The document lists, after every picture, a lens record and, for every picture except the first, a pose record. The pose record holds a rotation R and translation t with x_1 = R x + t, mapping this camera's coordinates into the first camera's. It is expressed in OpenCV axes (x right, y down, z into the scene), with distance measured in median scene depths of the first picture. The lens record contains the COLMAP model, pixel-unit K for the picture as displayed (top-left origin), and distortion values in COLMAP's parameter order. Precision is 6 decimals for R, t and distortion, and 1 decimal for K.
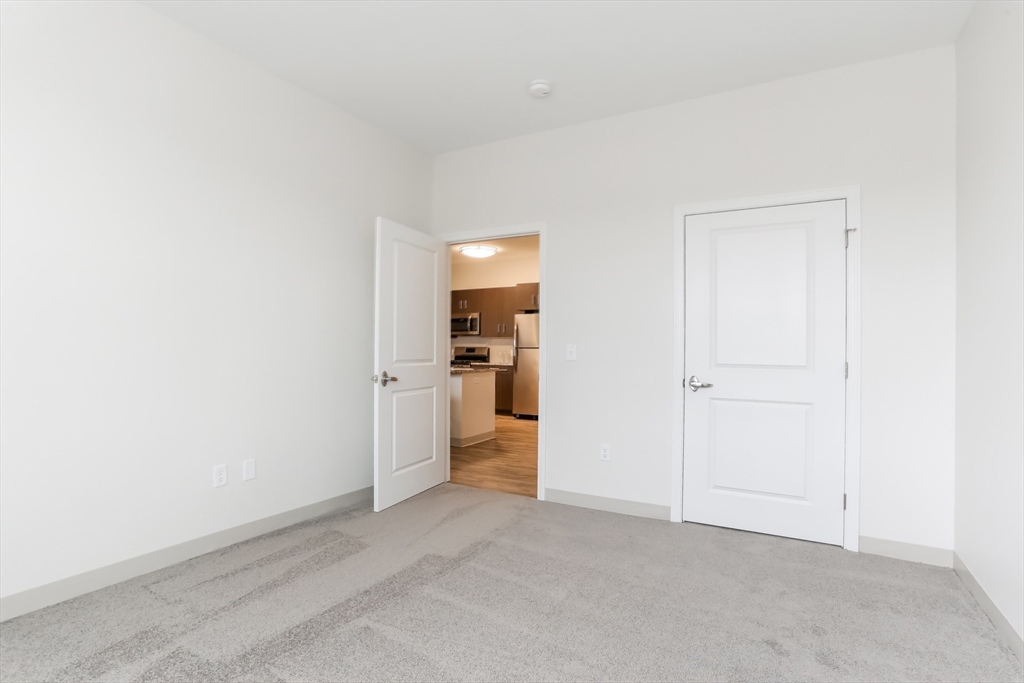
lens RADIAL K [[534.2, 0, 515.8], [0, 534.2, 356.4], [0, 0, 1]] dist [-0.037885, 0.000687]
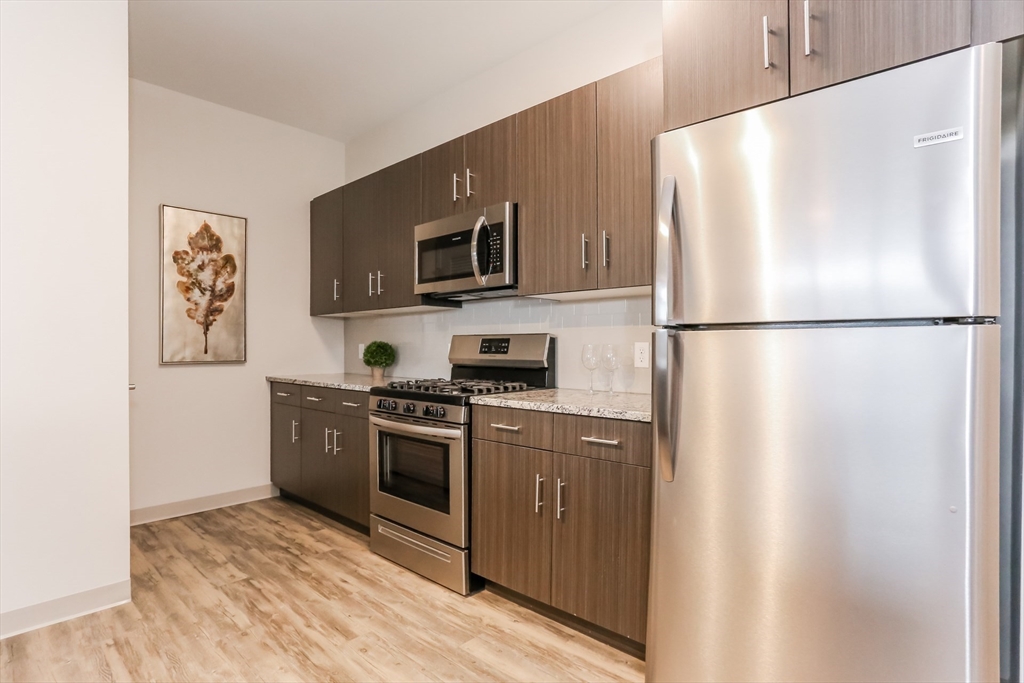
lens RADIAL K [[534.2, 0, 515.8], [0, 534.2, 356.4], [0, 0, 1]] dist [-0.037885, 0.000687]
pose [[0.976240, -0.012240, -0.216346, -0.010218], [0.013432, 0.999902, 0.004036, -0.007030], [0.216276, -0.006846, 0.976308, 0.740464]]
